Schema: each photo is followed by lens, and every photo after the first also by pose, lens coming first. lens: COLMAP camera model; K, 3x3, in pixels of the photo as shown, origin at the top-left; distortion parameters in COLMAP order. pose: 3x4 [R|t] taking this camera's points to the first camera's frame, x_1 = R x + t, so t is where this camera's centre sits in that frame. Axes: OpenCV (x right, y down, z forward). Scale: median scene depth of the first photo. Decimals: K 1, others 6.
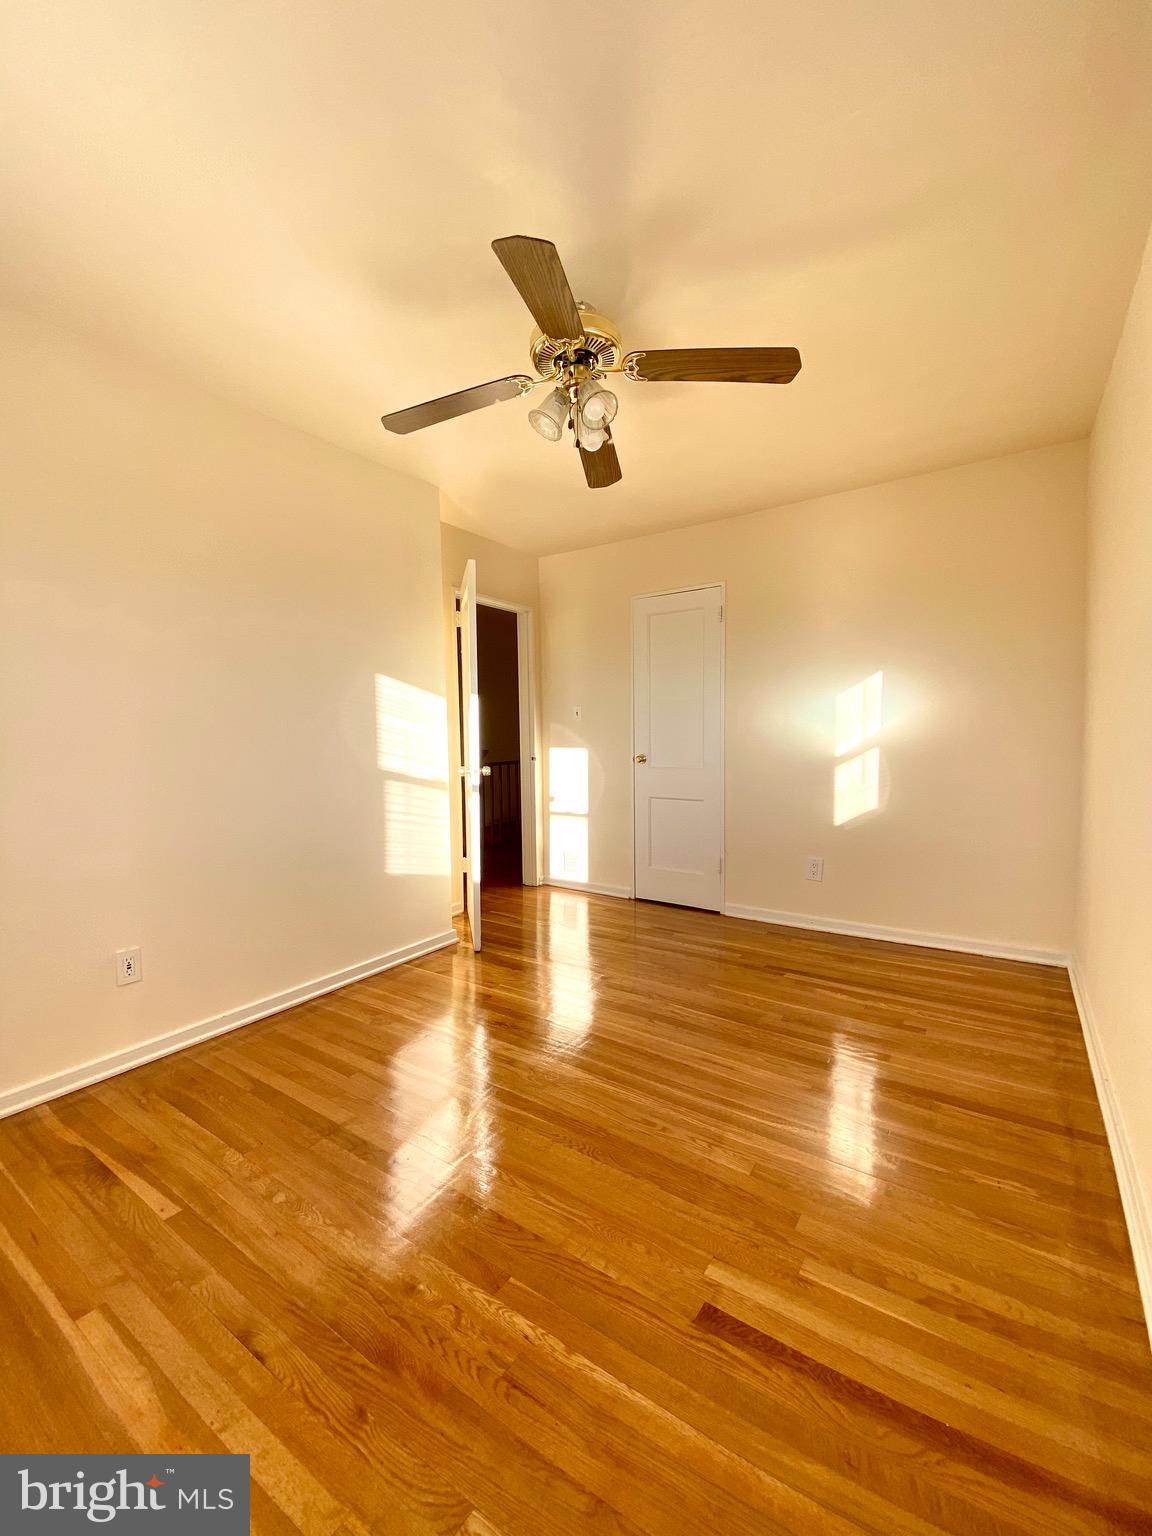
lens RADIAL K [[616.1, 0, 579.1], [0, 616.1, 772.7], [0, 0, 1]] dist [0.051268, -0.035886]
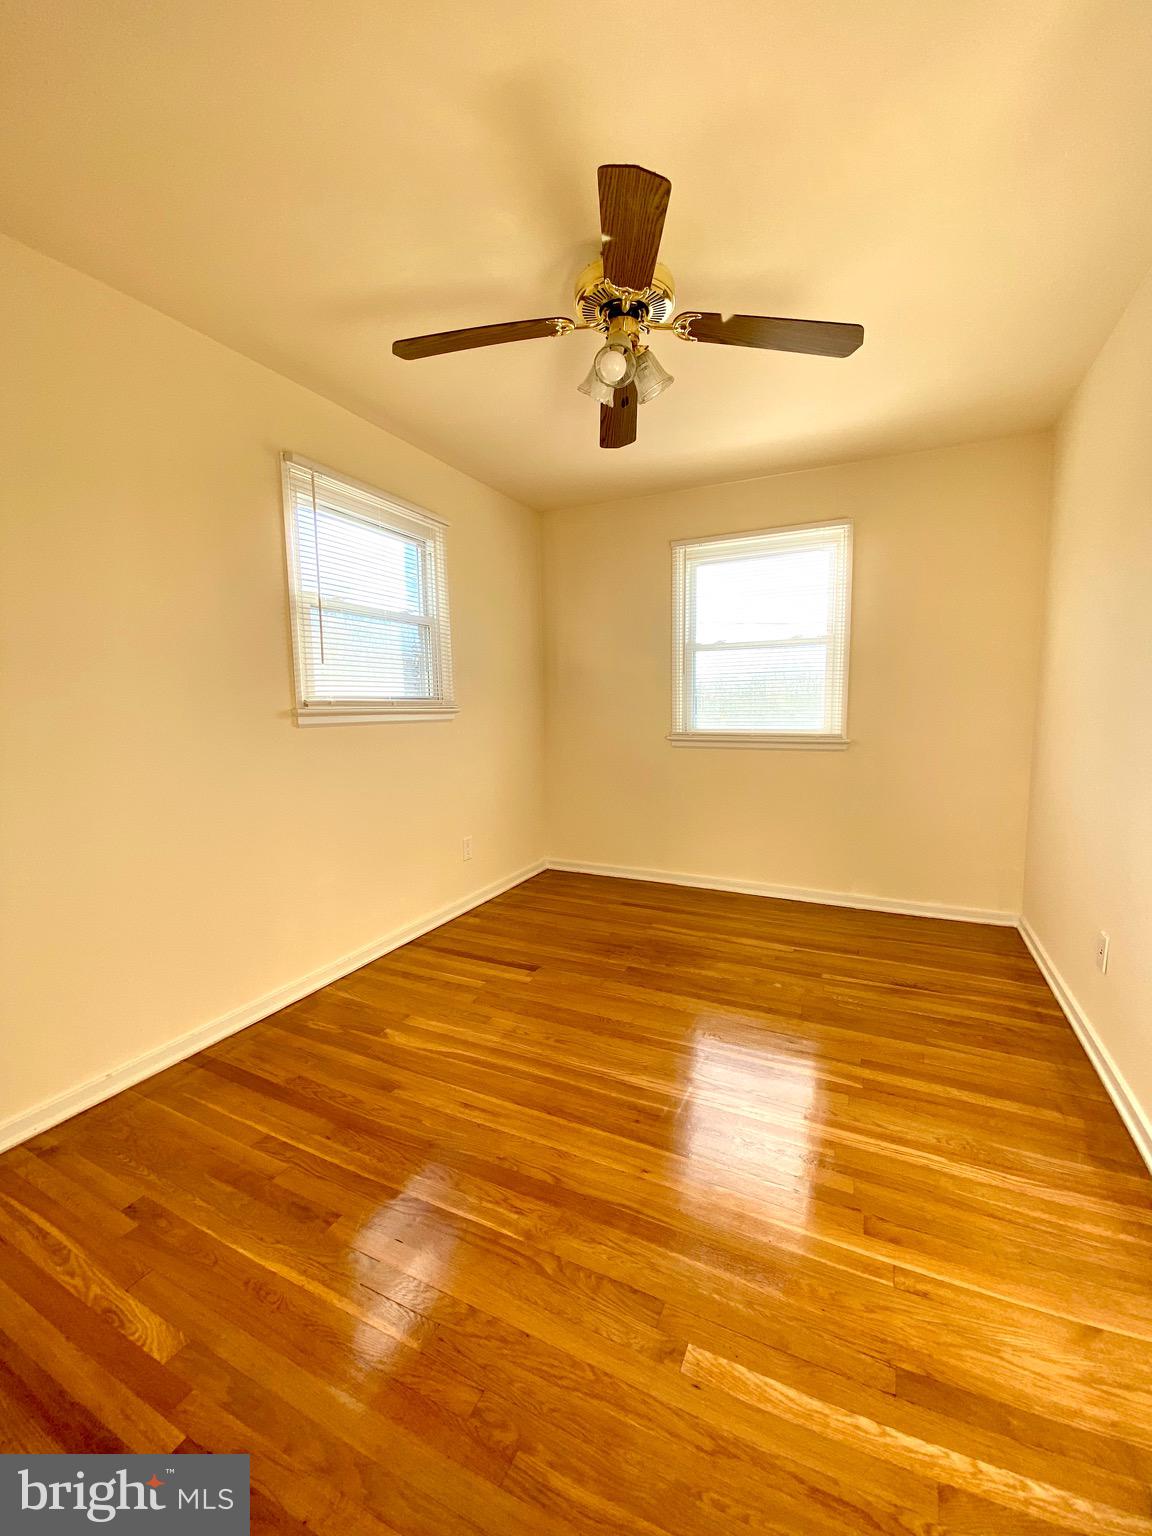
lens RADIAL K [[616.1, 0, 579.1], [0, 616.1, 772.7], [0, 0, 1]] dist [0.051268, -0.035886]
pose [[-0.988824, 0.038724, -0.143968, 0.236114], [0.011525, 0.982643, 0.185149, -0.174892], [0.148639, 0.181420, -0.972108, 2.142352]]
